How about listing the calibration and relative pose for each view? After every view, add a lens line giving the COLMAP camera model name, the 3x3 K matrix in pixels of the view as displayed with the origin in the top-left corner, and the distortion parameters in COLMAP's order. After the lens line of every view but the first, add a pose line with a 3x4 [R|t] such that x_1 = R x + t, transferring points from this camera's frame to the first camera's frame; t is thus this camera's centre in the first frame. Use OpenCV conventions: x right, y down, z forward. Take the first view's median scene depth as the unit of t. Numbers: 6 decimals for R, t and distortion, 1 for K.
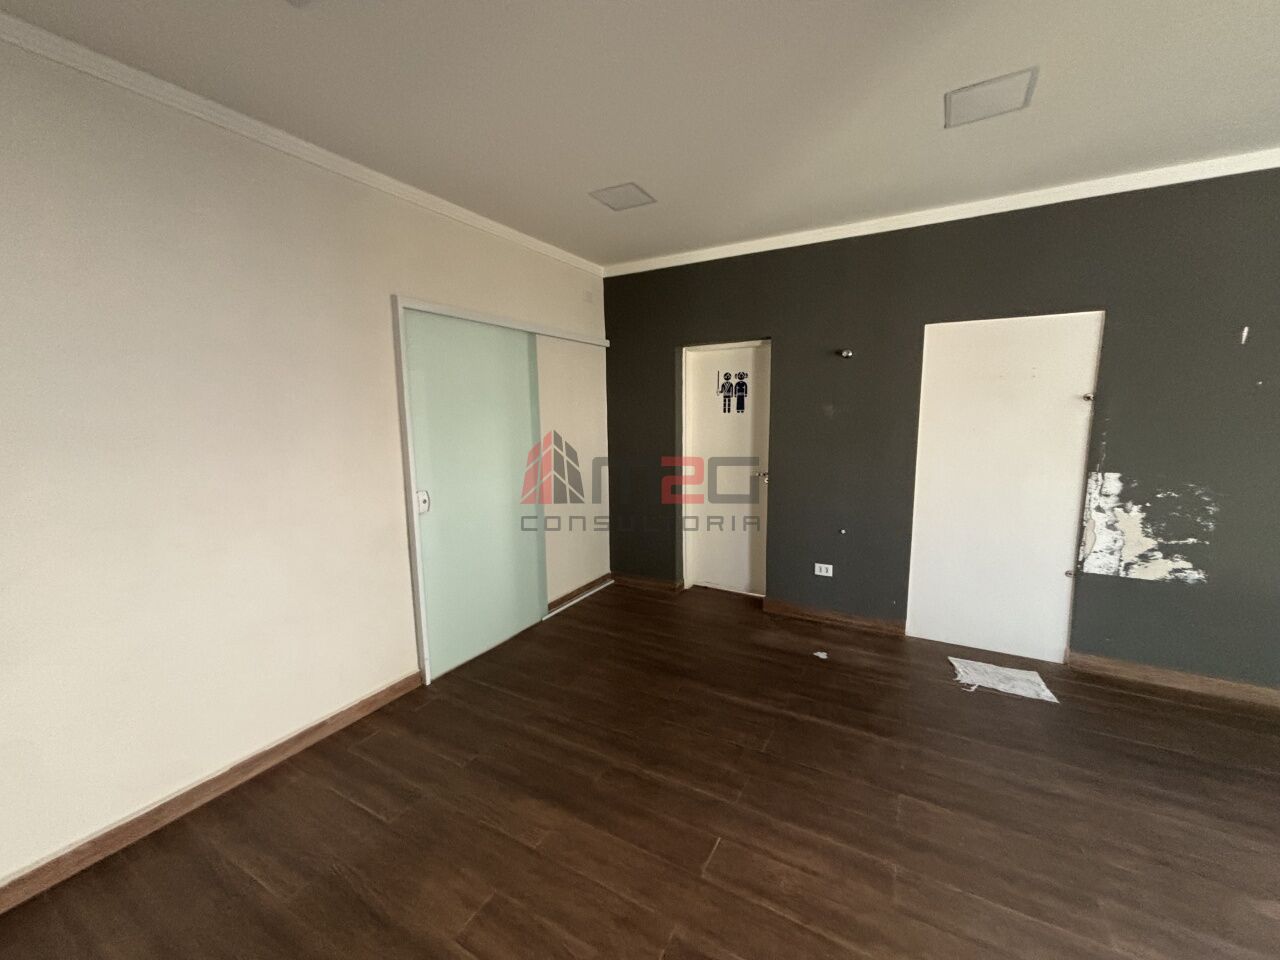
lens RADIAL K [[508.8, 0, 640.0], [0, 508.8, 480.0], [0, 0, 1]] dist [0.001198, 0.000112]
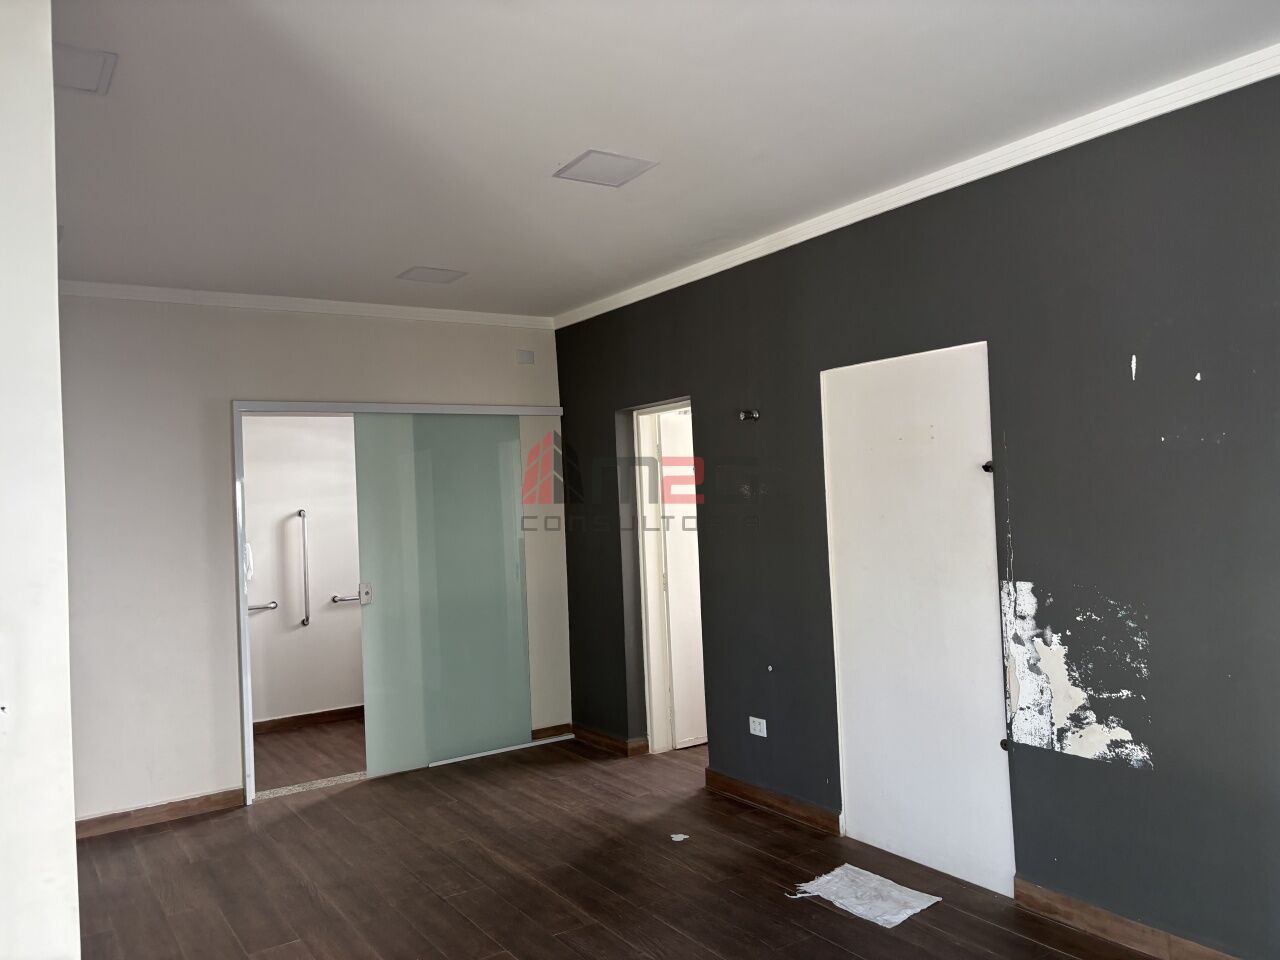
lens RADIAL K [[968.4, 0, 640.0], [0, 968.4, 480.0], [0, 0, 1]] dist [0.060746, -0.040254]
pose [[0.889460, -0.037081, -0.455507, 1.061050], [-0.026318, 0.990893, -0.132055, 0.034256], [0.456255, 0.129445, 0.880384, -0.324344]]
